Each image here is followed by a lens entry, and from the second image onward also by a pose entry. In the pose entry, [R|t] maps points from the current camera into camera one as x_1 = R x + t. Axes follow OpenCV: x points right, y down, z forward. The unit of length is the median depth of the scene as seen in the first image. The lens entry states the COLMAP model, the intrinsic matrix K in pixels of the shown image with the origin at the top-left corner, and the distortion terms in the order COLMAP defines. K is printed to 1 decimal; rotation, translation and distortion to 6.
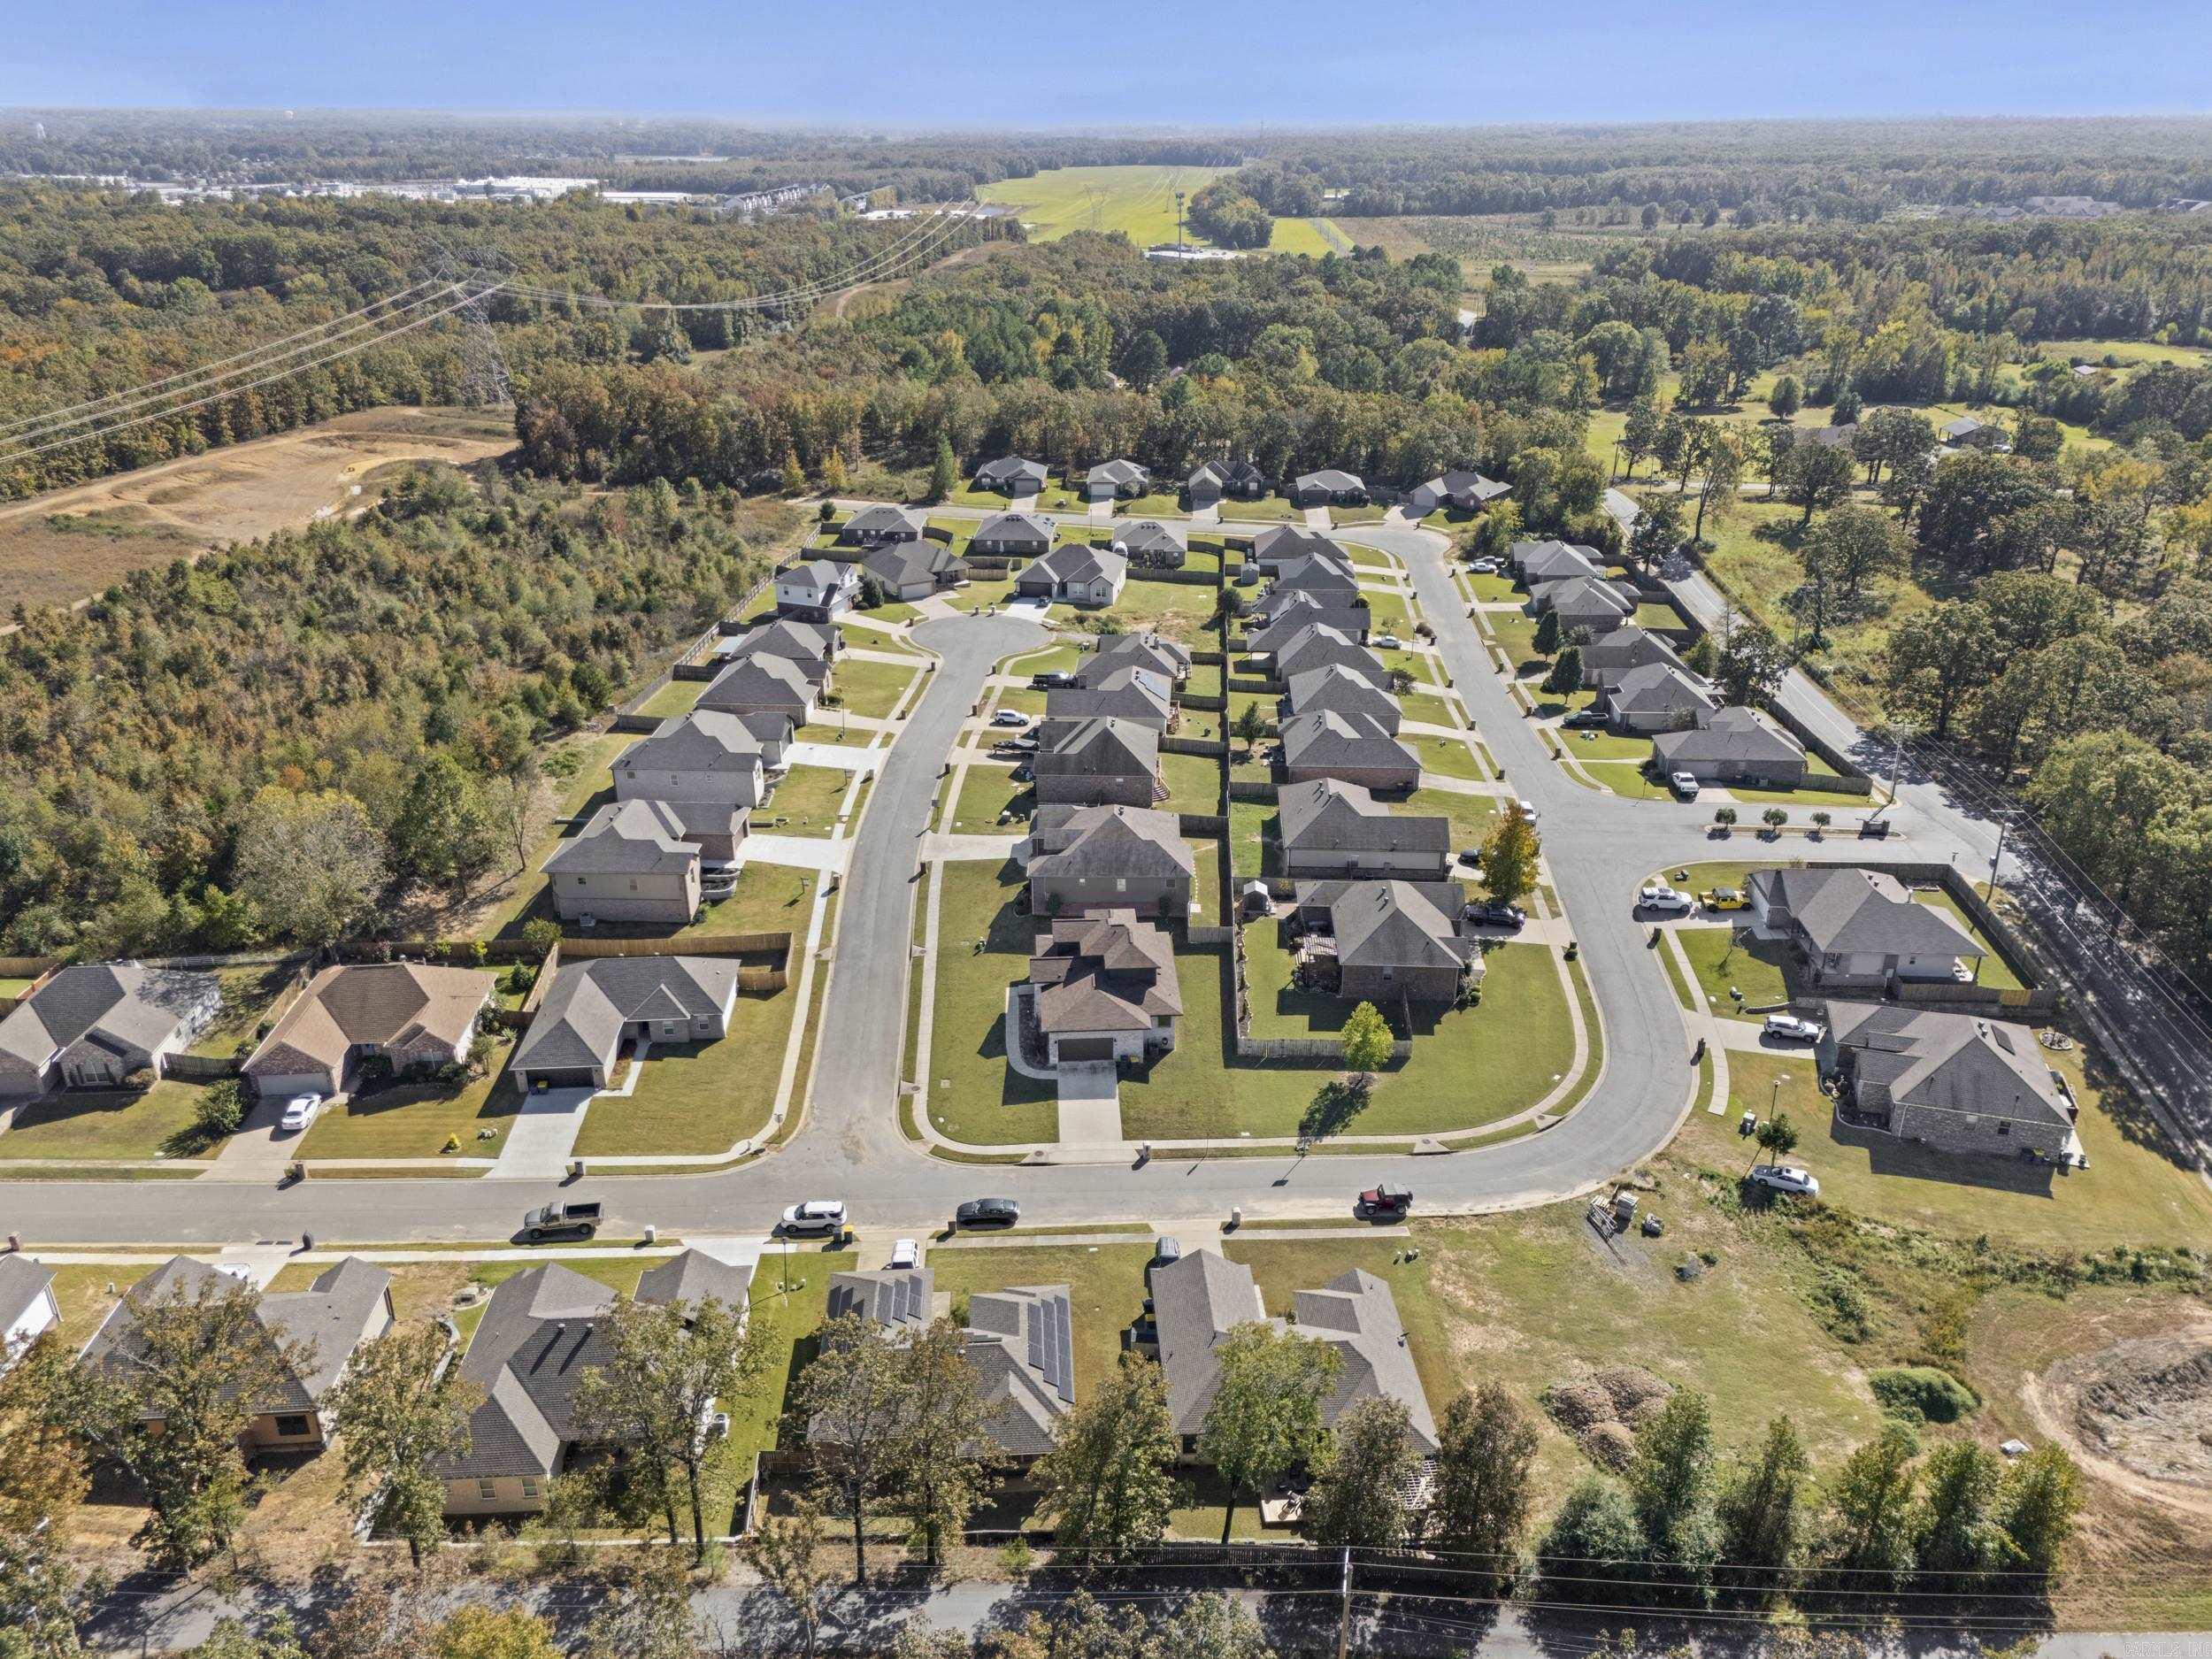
lens RADIAL K [[1620.1, 0, 1106.0], [0, 1620.1, 829.5], [0, 0, 1]] dist [0.148662, -0.227569]
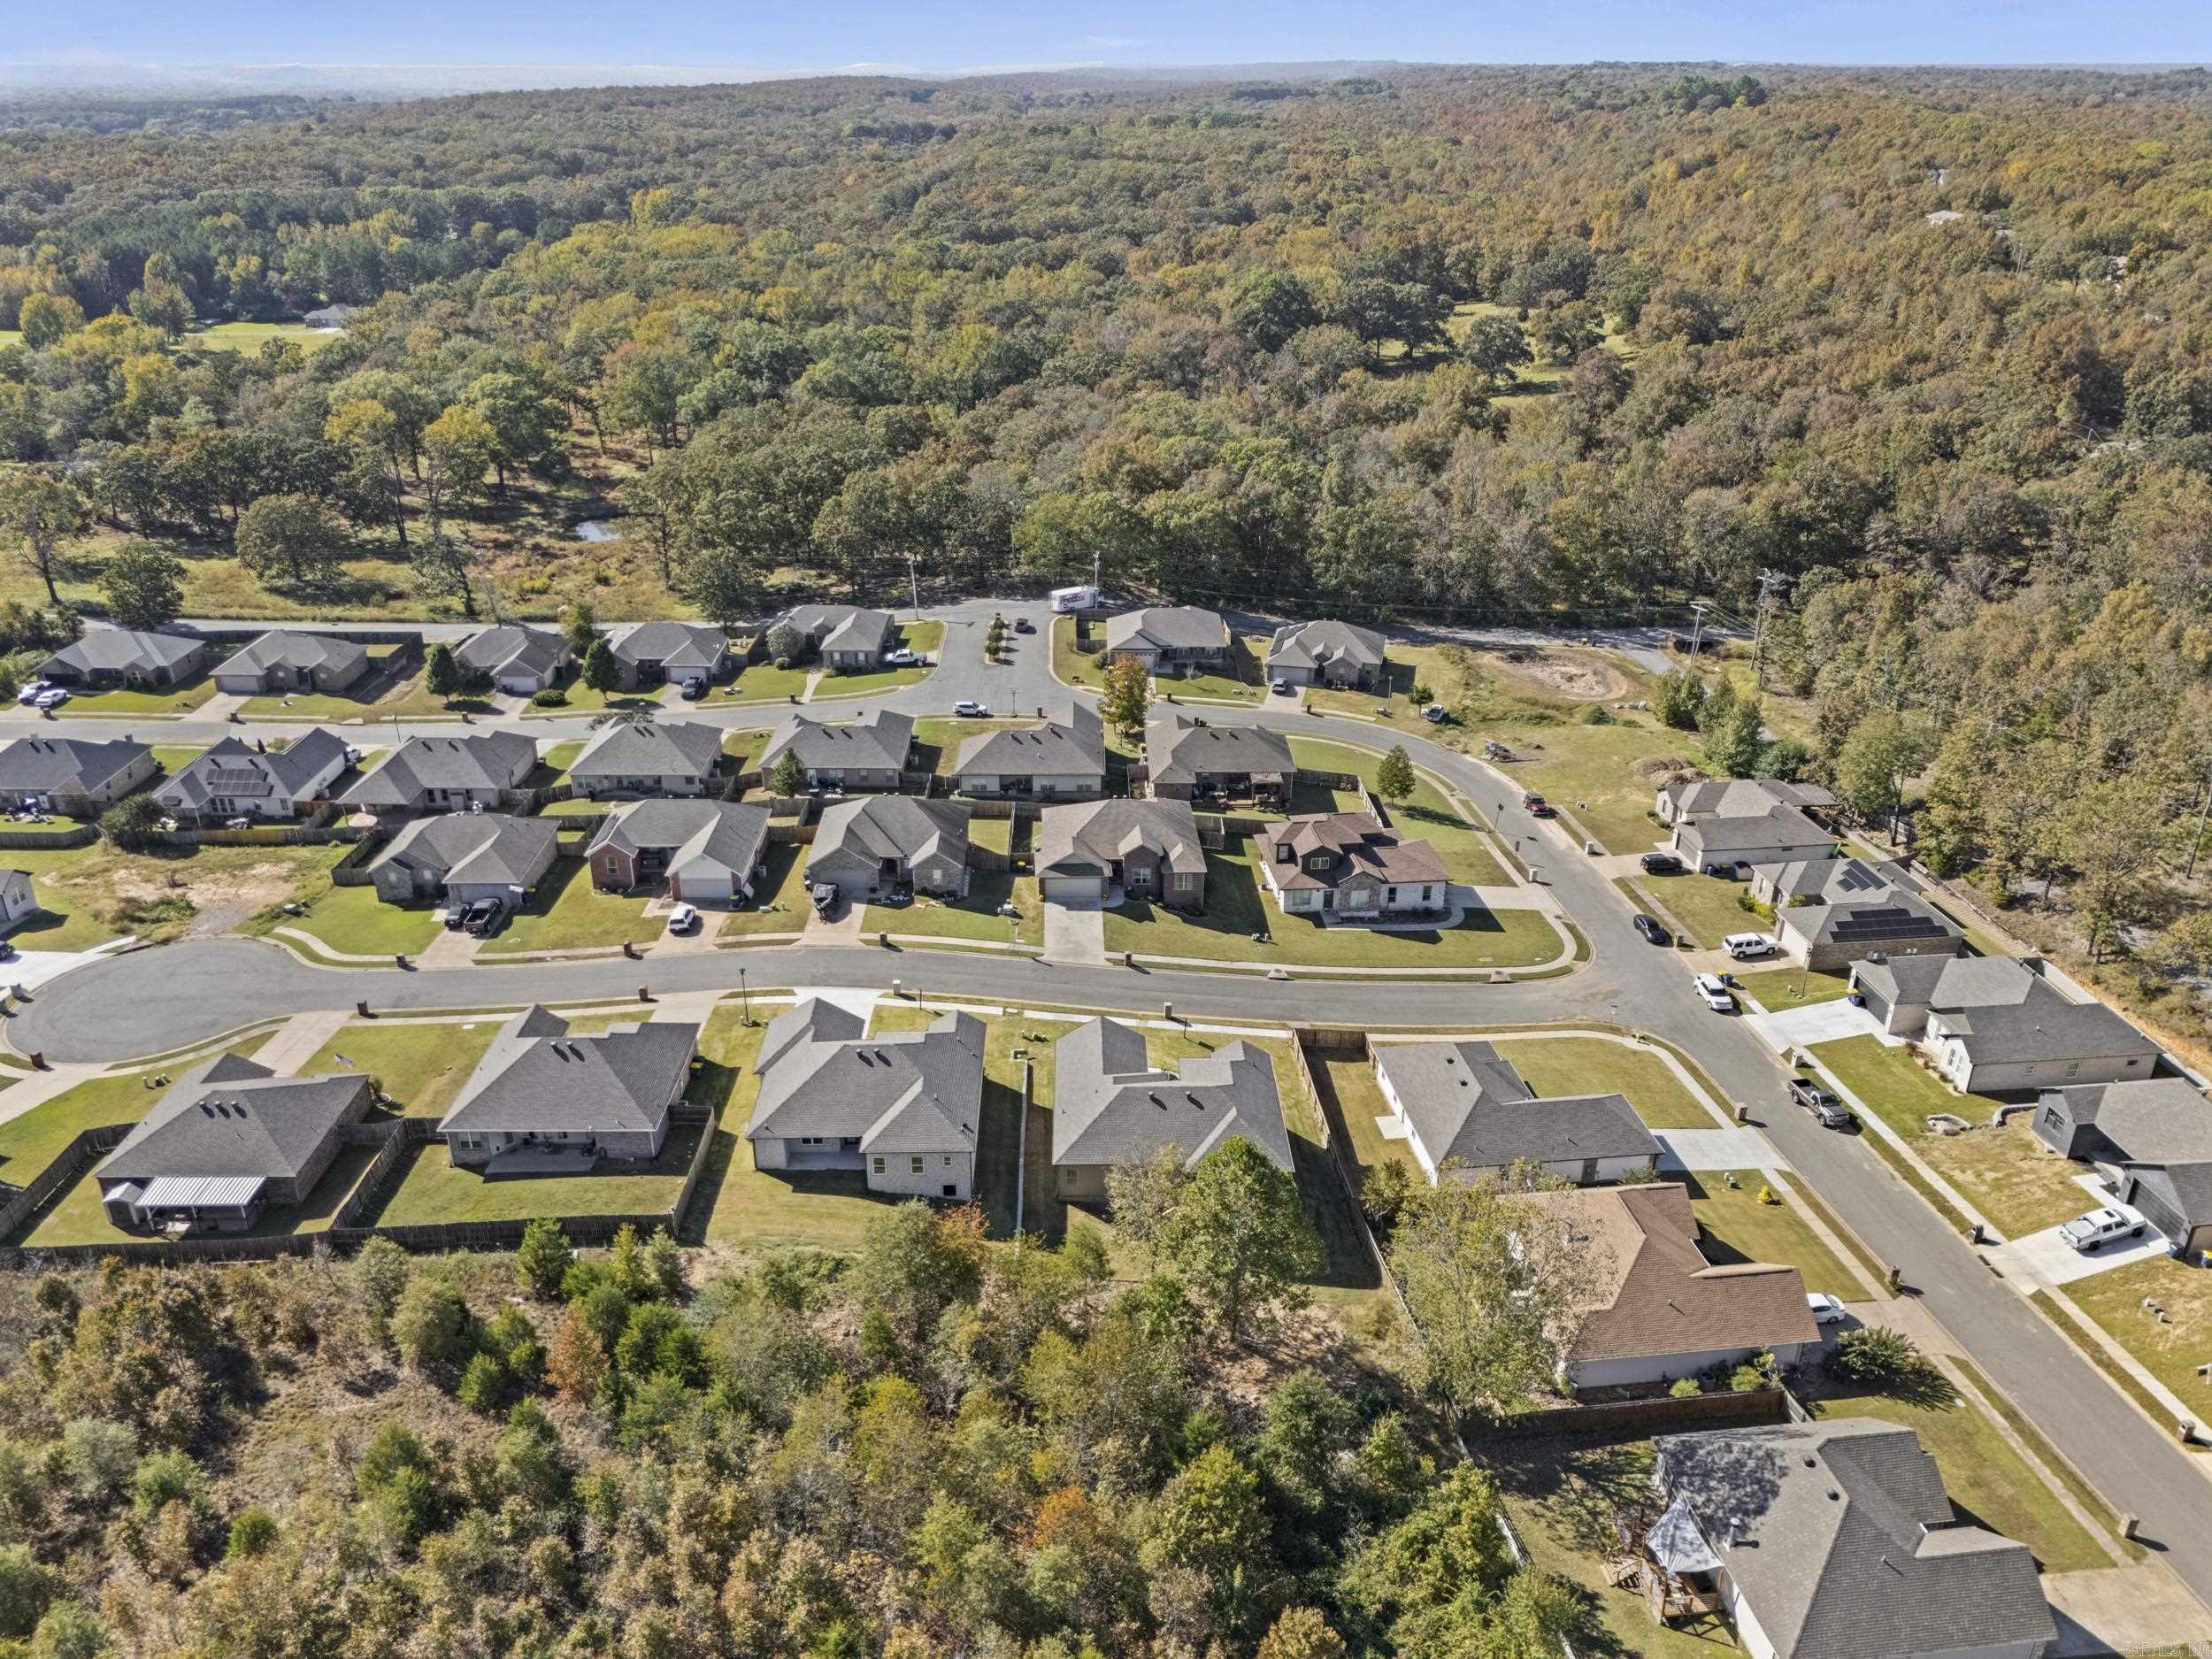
lens RADIAL K [[1630.4, 0, 1096.5], [0, 1630.4, 837.3], [0, 0, 1]] dist [0.066131, -0.062225]
pose [[-0.066862, -0.414377, 0.907646, -1.021605], [0.407442, 0.819039, 0.403939, -0.452421], [-0.910780, 0.396821, 0.114072, 1.052092]]
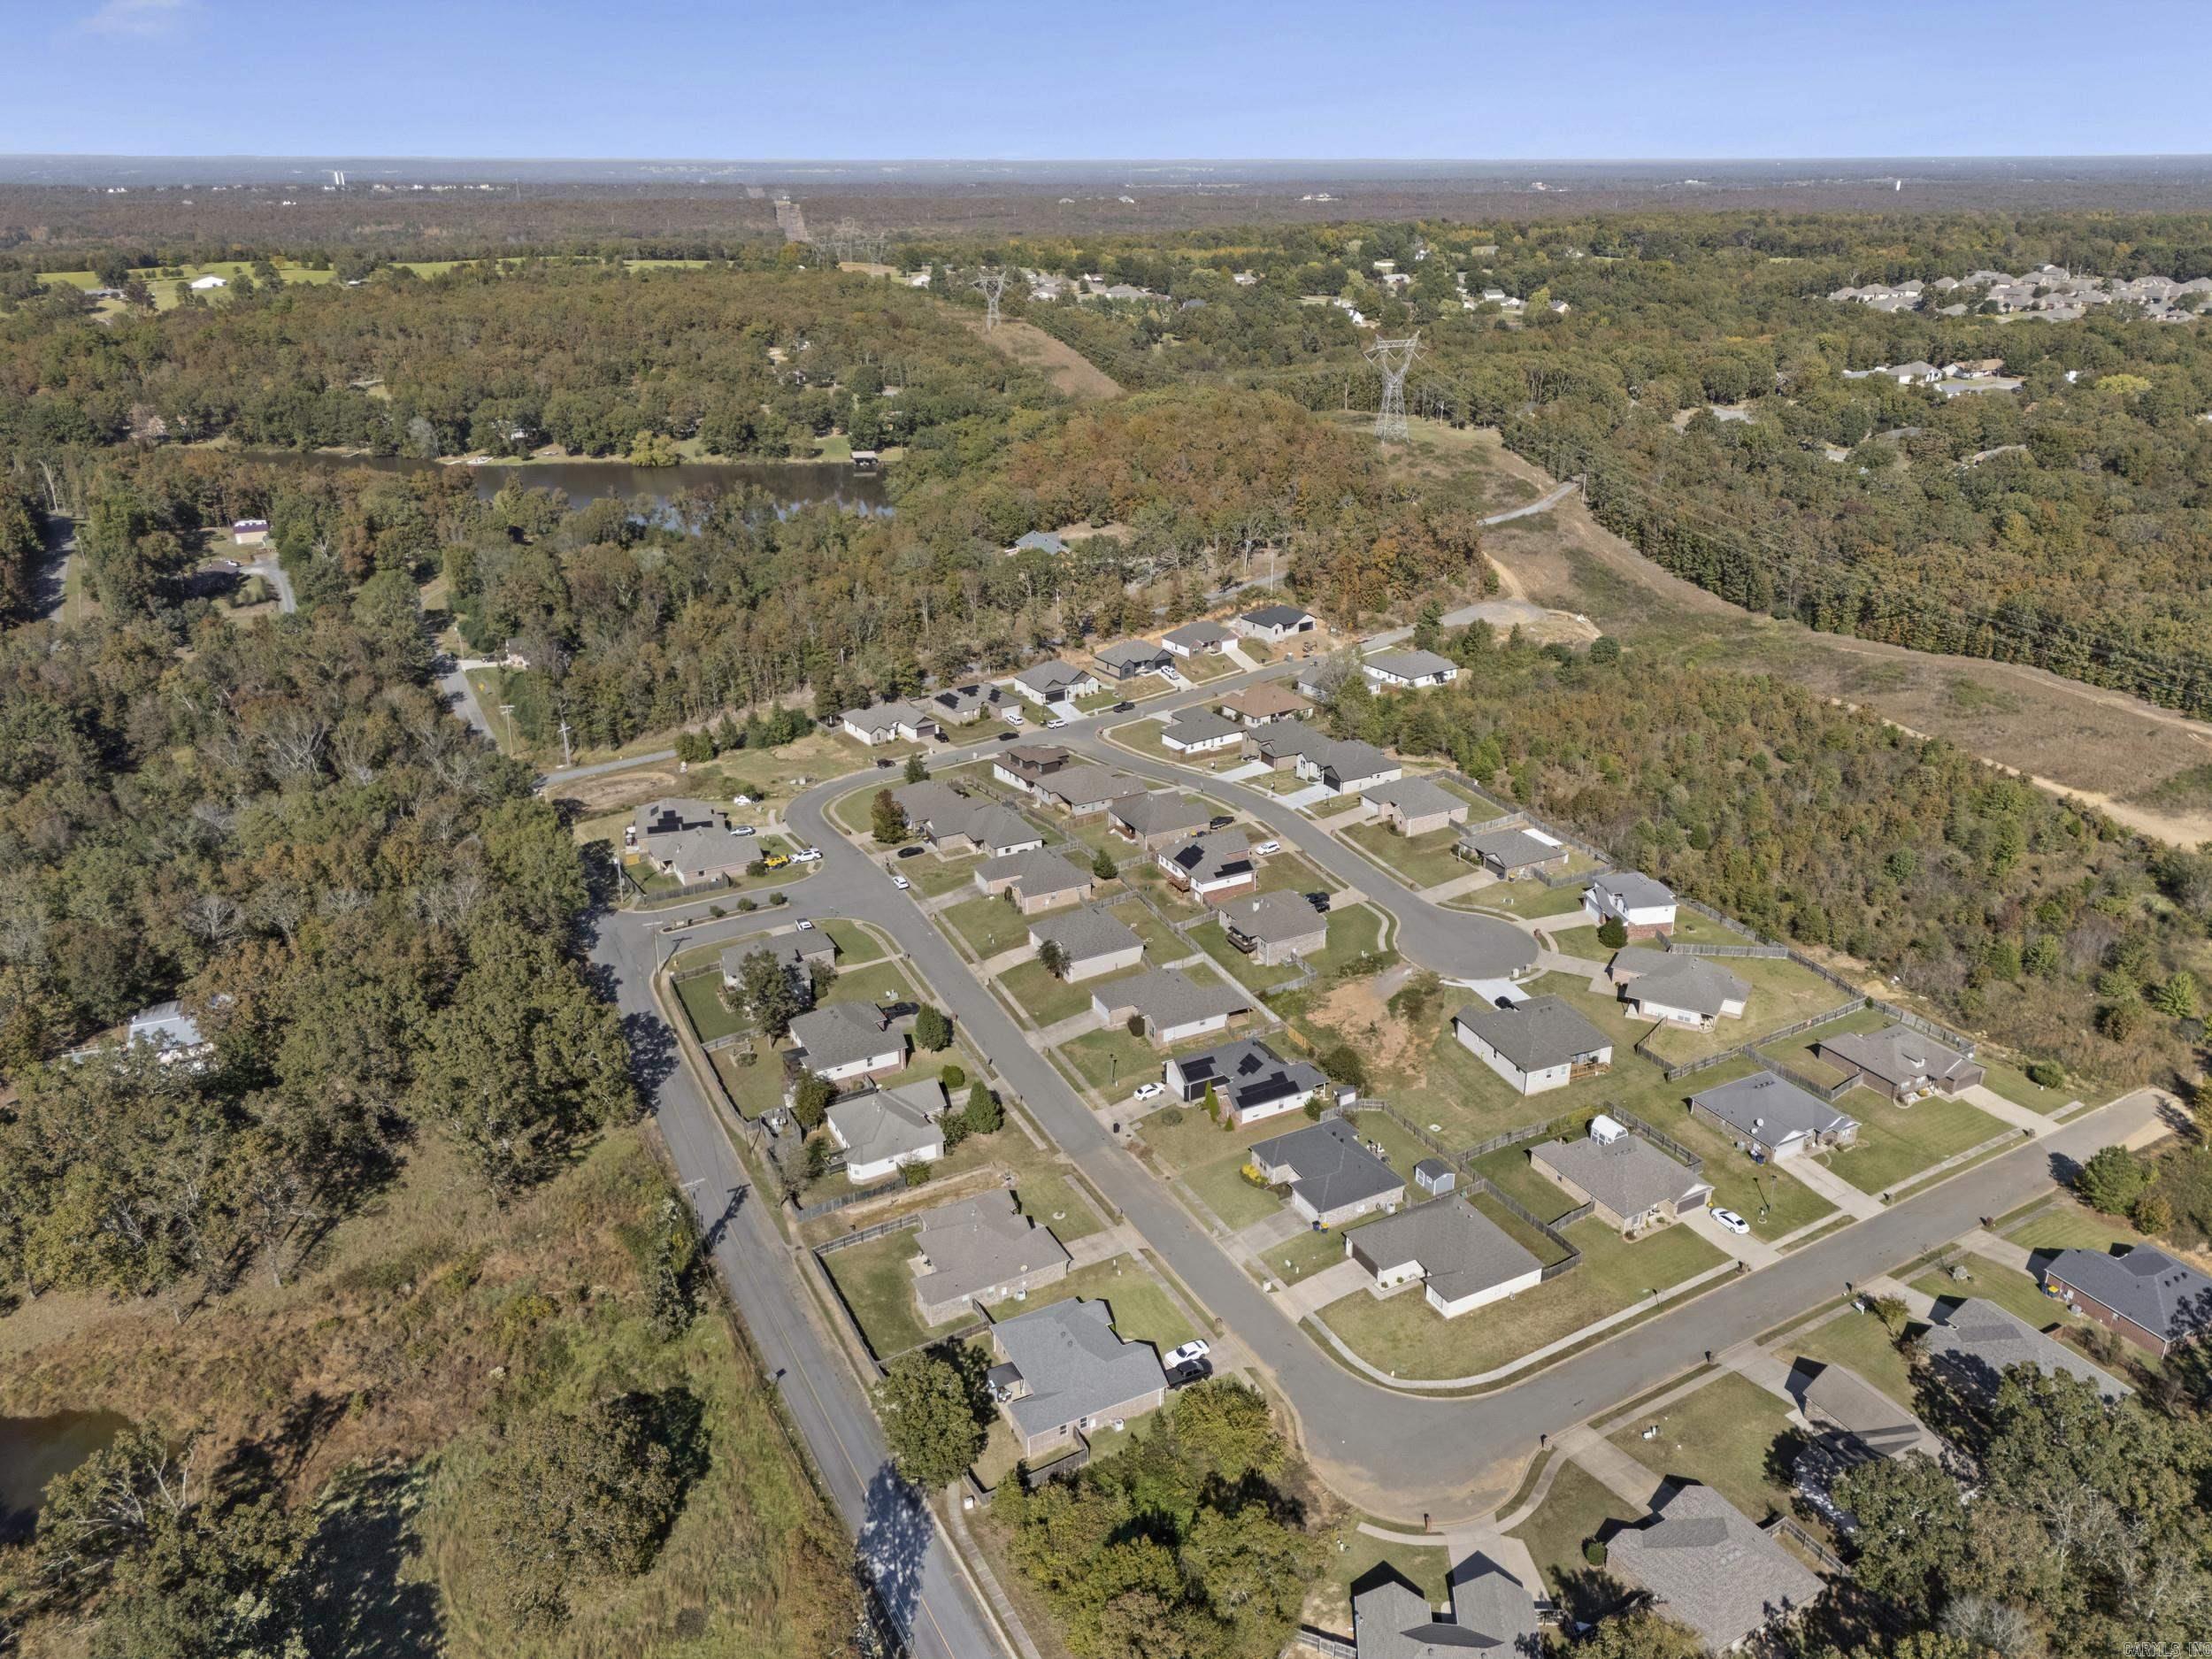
lens RADIAL K [[1634.0, 0, 1115.0], [0, 1634.0, 830.7], [0, 0, 1]] dist [0.100883, -0.127510]
pose [[-0.851090, 0.210193, -0.481108, 1.040974], [-0.206408, 0.708615, 0.674729, -1.431343], [0.482744, 0.673560, -0.559710, 2.450498]]
